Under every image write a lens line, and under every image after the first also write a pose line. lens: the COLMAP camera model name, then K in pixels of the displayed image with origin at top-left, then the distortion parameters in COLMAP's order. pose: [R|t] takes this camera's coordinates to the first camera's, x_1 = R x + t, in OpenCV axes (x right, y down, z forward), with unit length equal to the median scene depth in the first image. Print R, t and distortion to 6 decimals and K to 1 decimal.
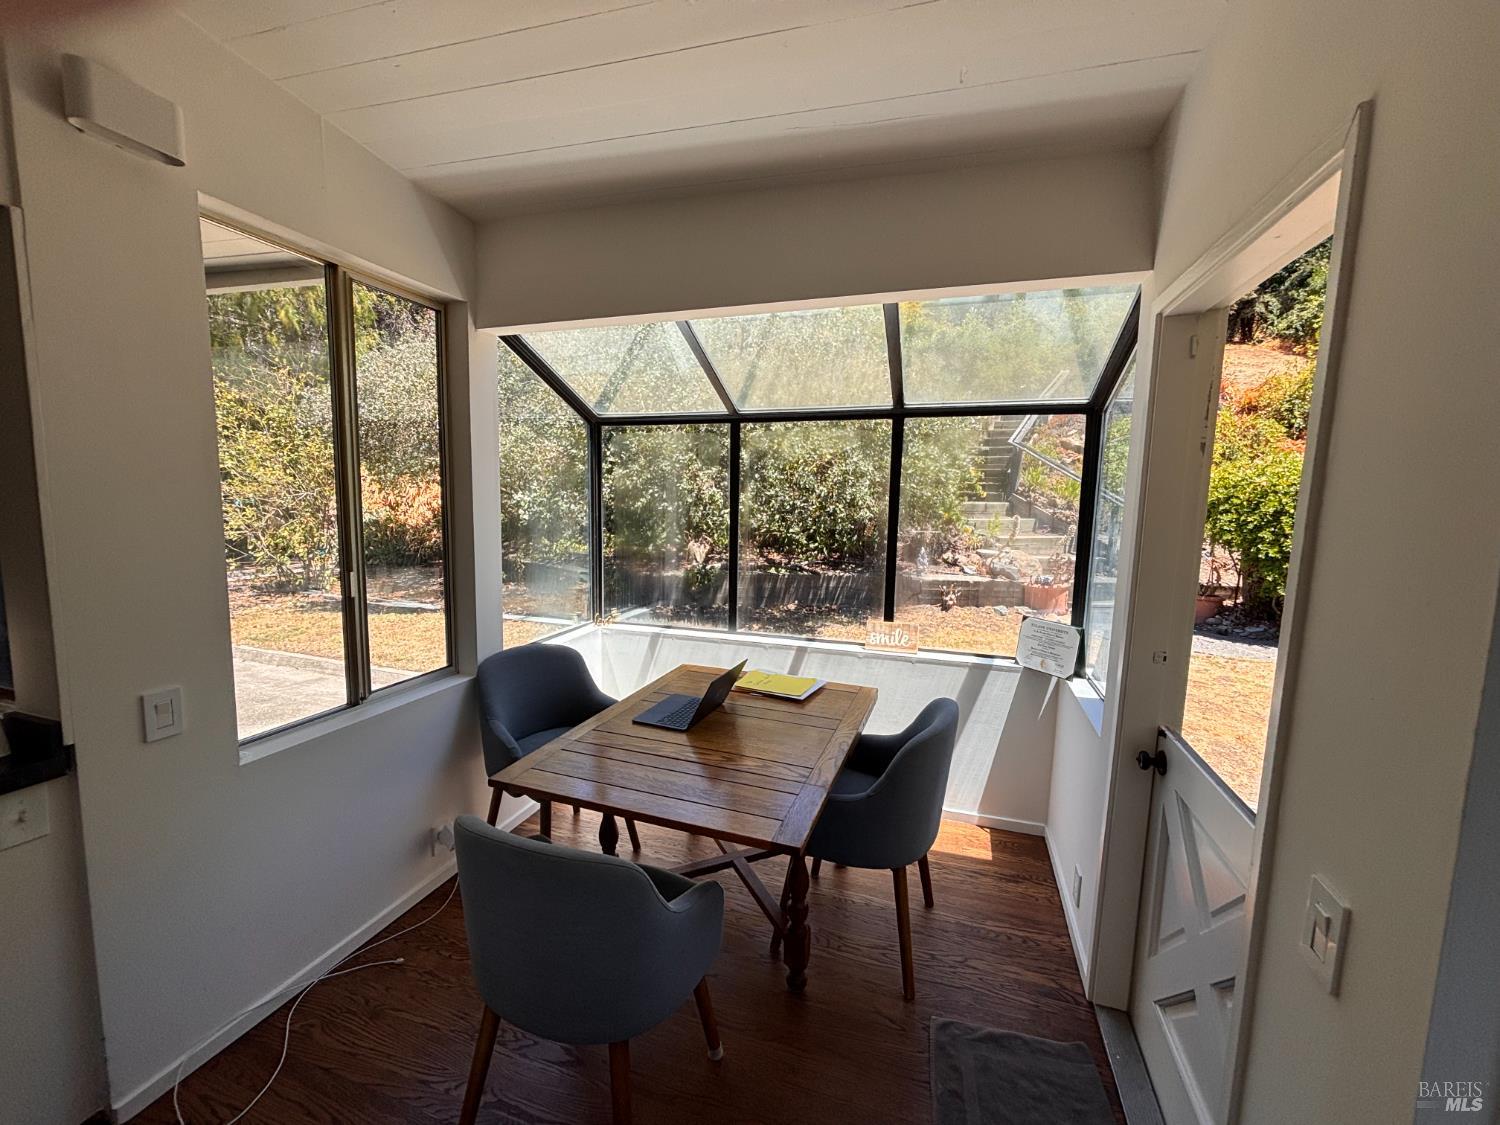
lens RADIAL K [[603.1, 0, 750.6], [0, 603.1, 564.0], [0, 0, 1]] dist [0.002908, -0.001256]
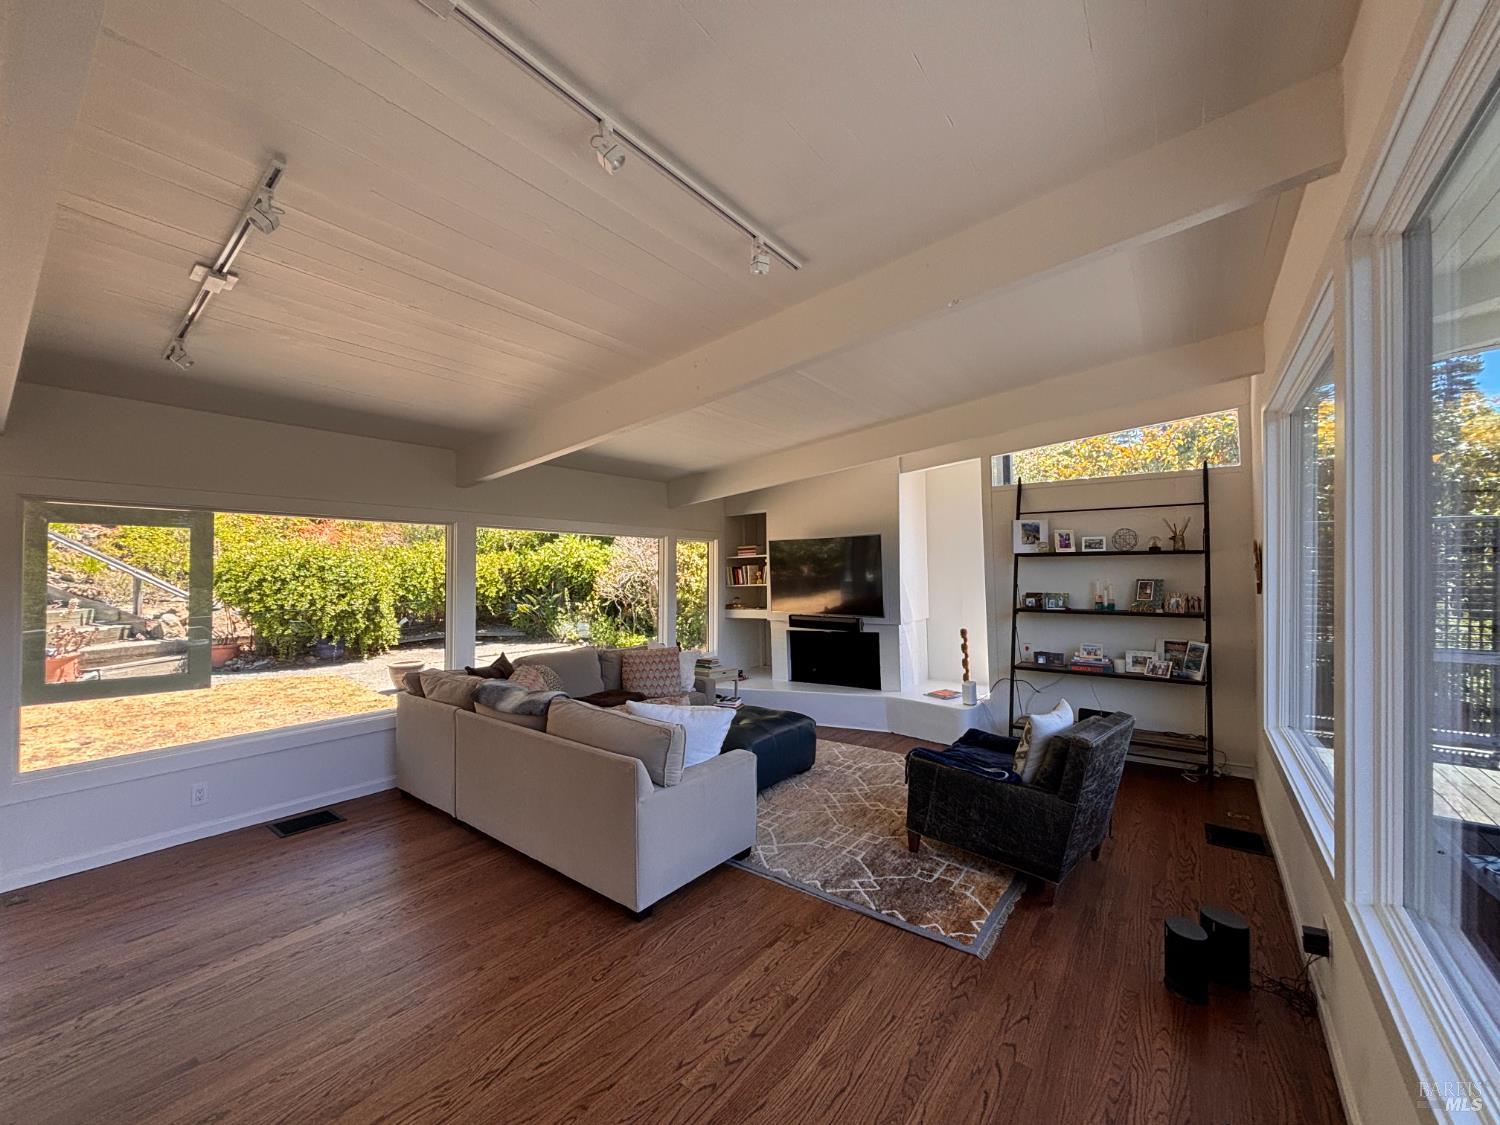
lens RADIAL K [[603.1, 0, 747.7], [0, 603.1, 566.1], [0, 0, 1]] dist [0.002908, -0.001256]
pose [[0.322944, -0.023096, 0.946136, -0.130419], [0.118063, 0.992876, -0.016062, 0.044588], [-0.939025, 0.116891, 0.323370, -0.587225]]
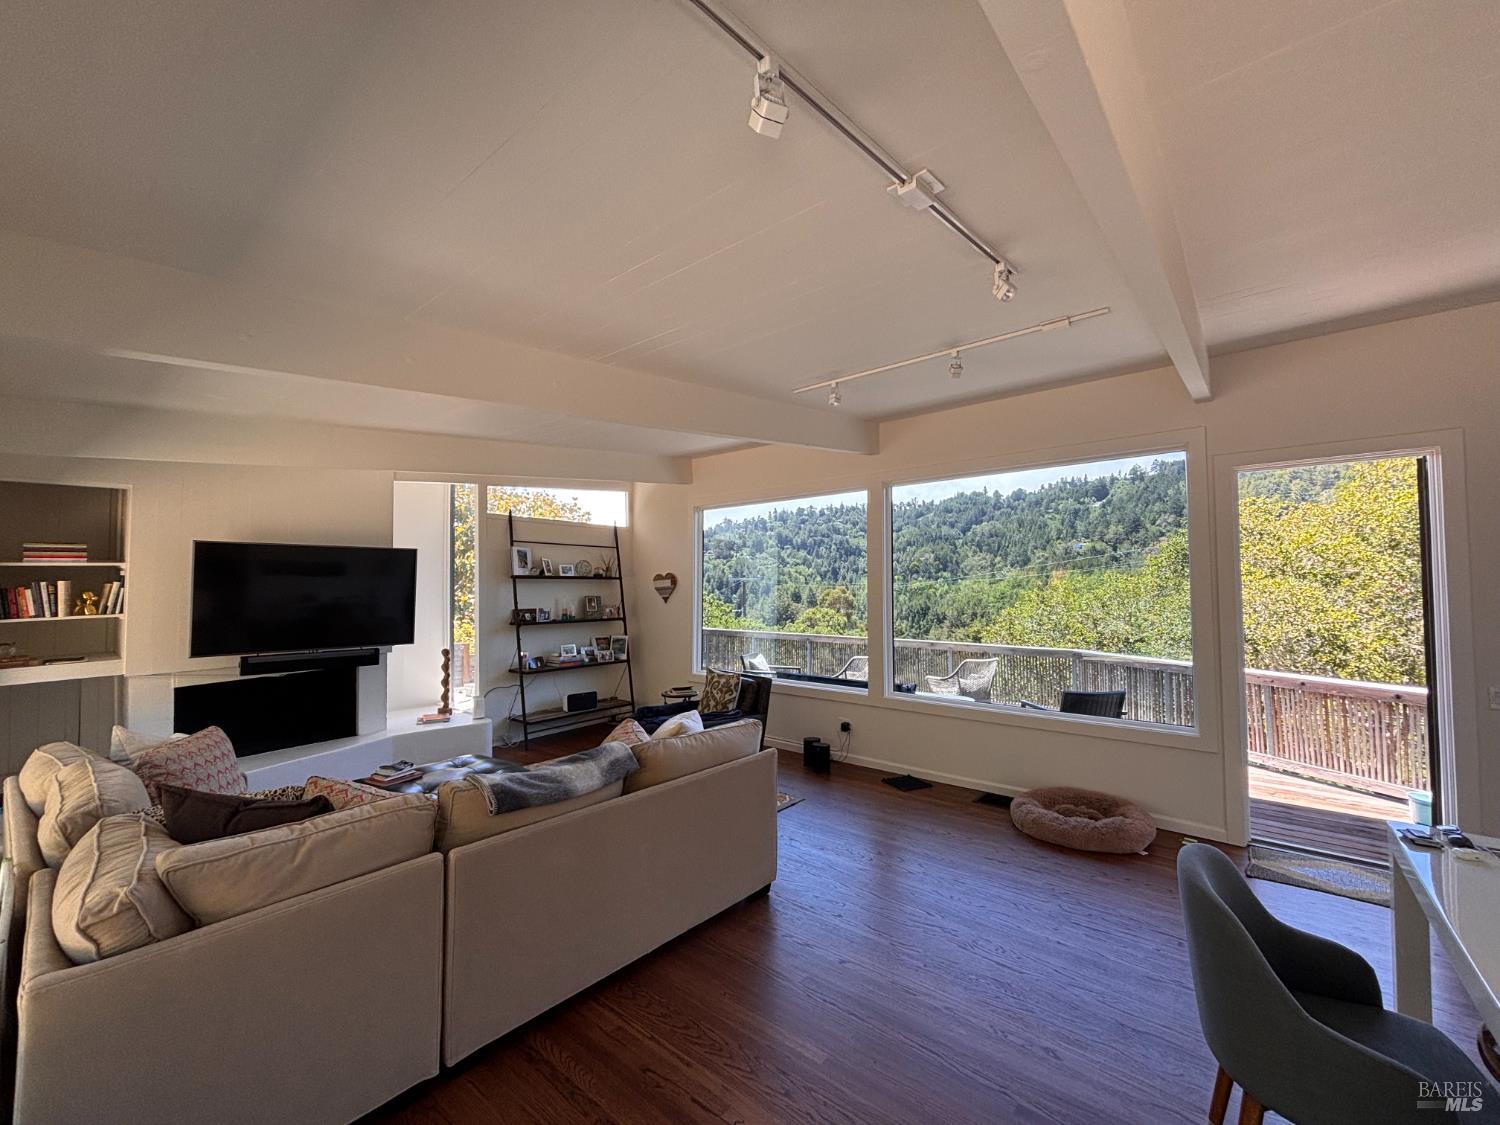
lens RADIAL K [[603.1, 0, 743.9], [0, 603.1, 559.4], [0, 0, 1]] dist [0.002908, -0.001256]
pose [[-0.926213, -0.006585, 0.376943, 0.068525], [0.018908, 0.997778, 0.063892, -0.021124], [-0.376526, 0.066305, -0.924030, 0.067175]]
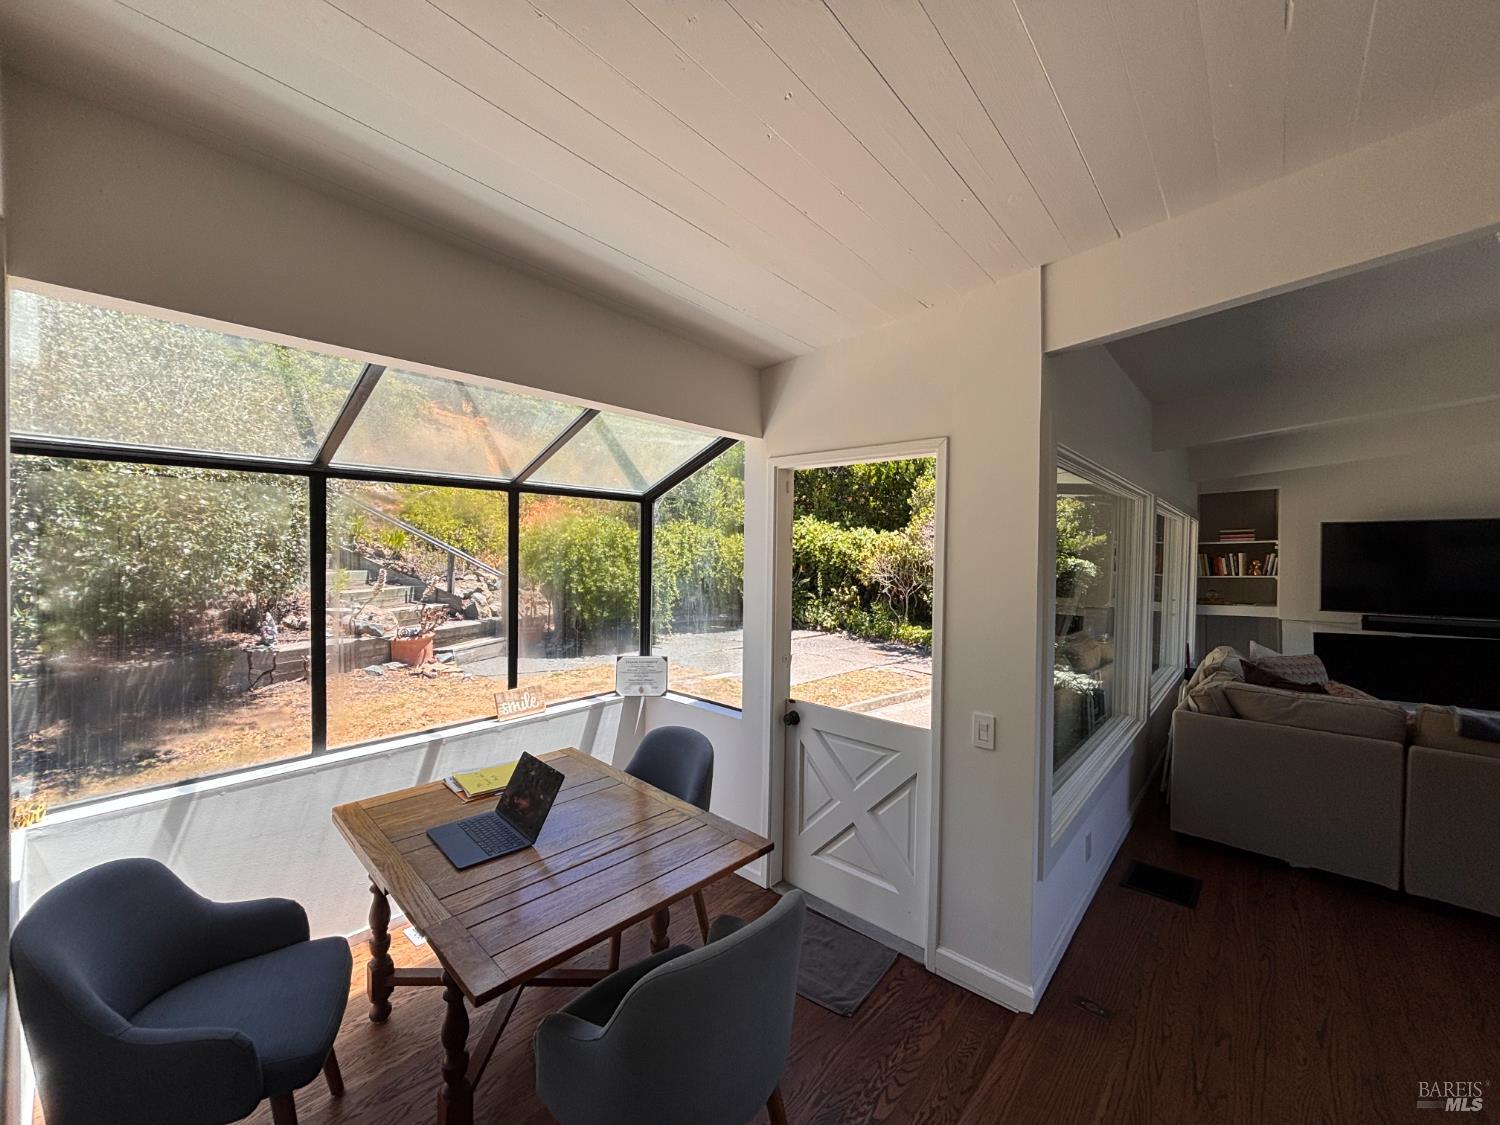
lens RADIAL K [[603.1, 0, 748.7], [0, 603.1, 564.6], [0, 0, 1]] dist [0.002908, -0.001256]
pose [[0.395164, -0.038456, 0.917805, -0.243116], [0.100425, 0.994943, -0.001550, -0.031754], [-0.913105, 0.092783, 0.397028, 0.096966]]
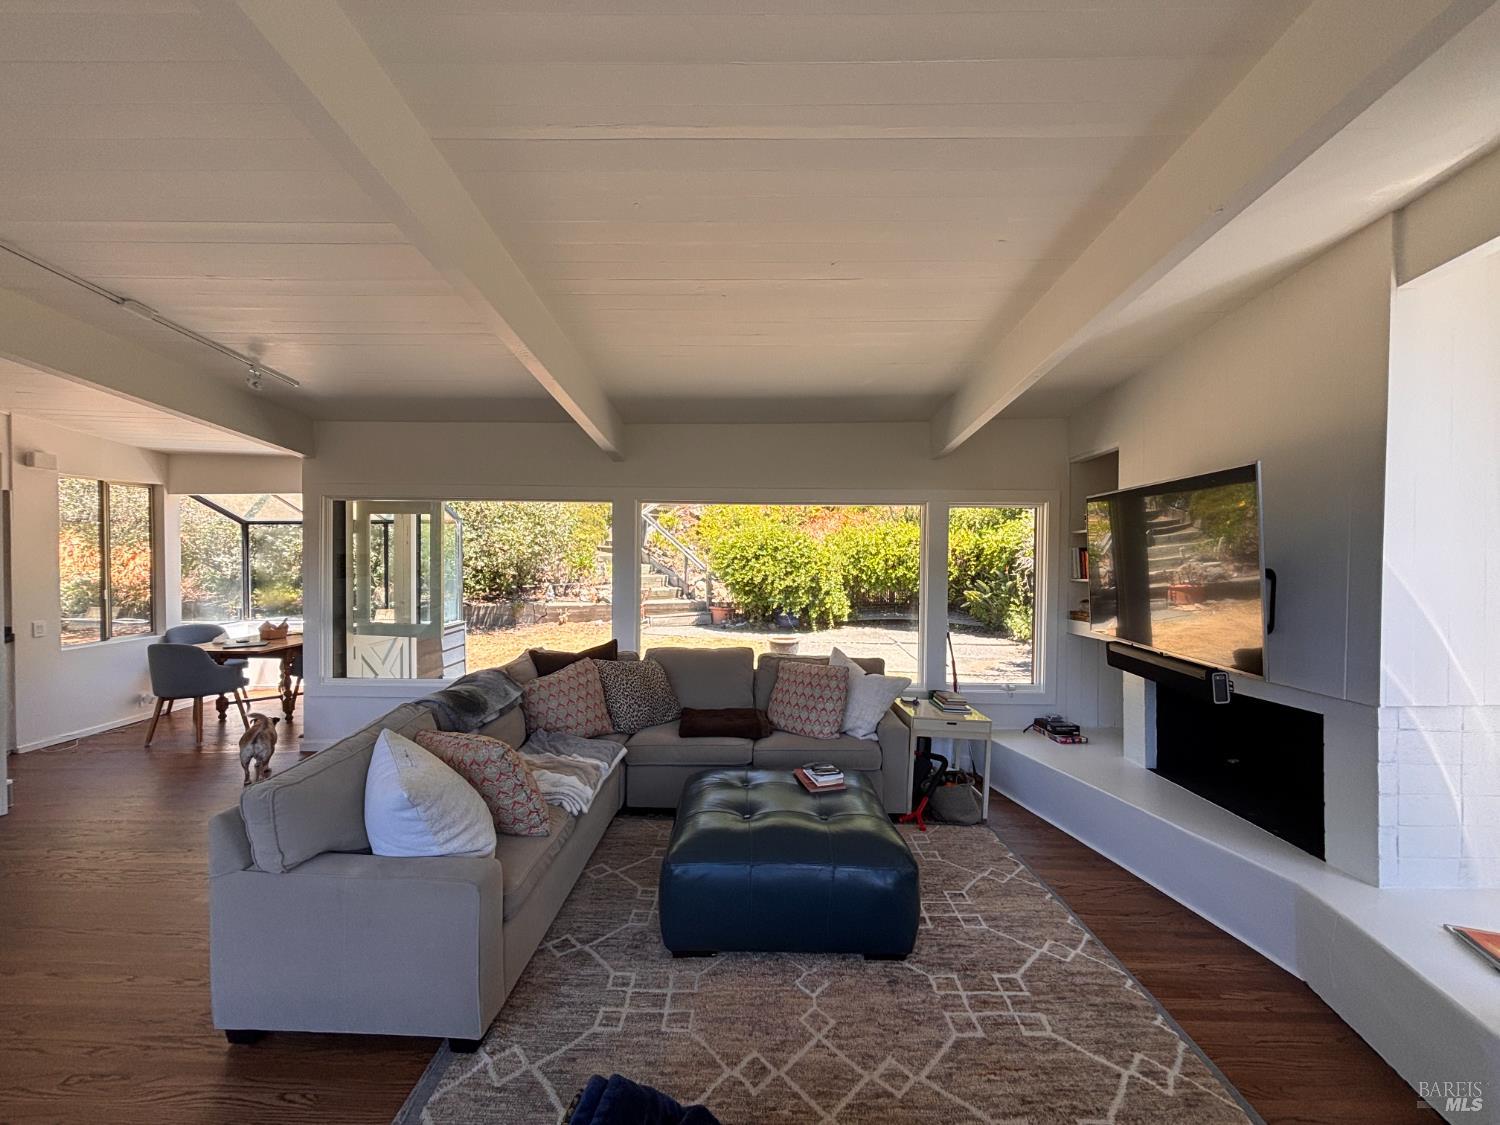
lens RADIAL K [[603.1, 0, 751.8], [0, 603.1, 562.0], [0, 0, 1]] dist [0.002908, -0.001256]
pose [[0.955591, -0.025704, 0.293574, 0.394315], [0.051459, 0.995438, -0.080344, 0.075454], [-0.290170, 0.091883, 0.952554, -0.729909]]
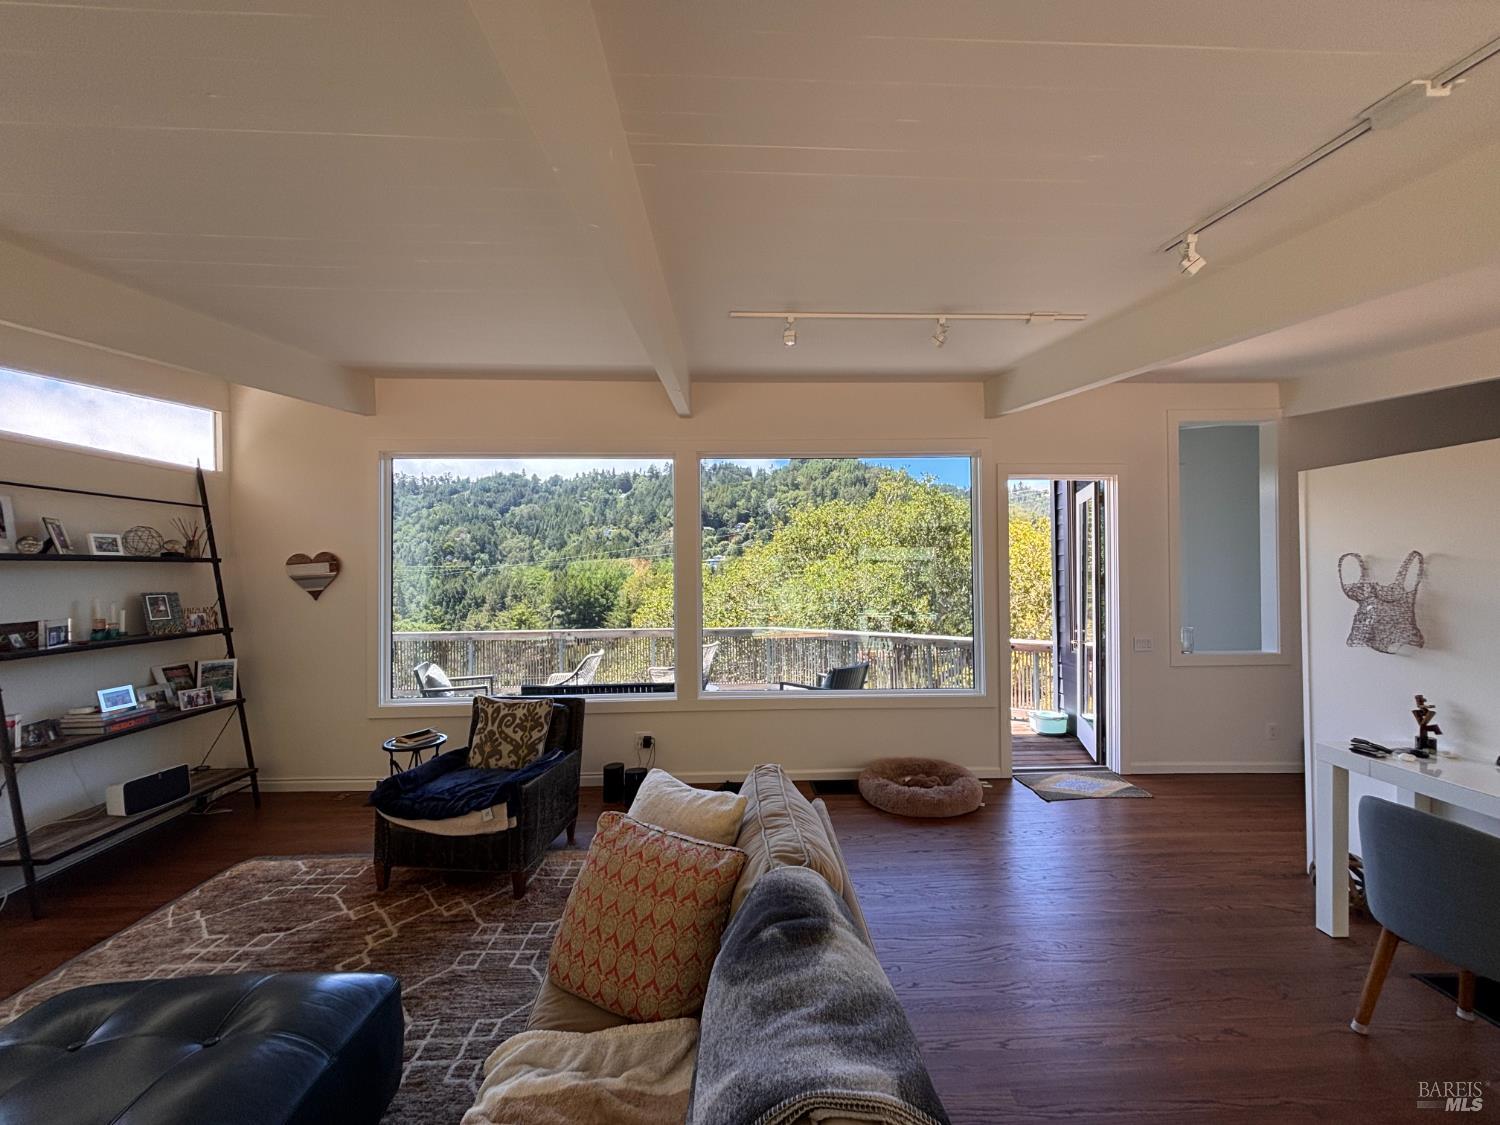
lens RADIAL K [[603.1, 0, 747.4], [0, 603.1, 564.6], [0, 0, 1]] dist [0.002908, -0.001256]
pose [[-0.937152, -0.023379, -0.348138, 0.386849], [-0.057189, 0.994552, 0.087158, -0.003550], [0.344204, 0.101590, -0.933383, -0.076149]]
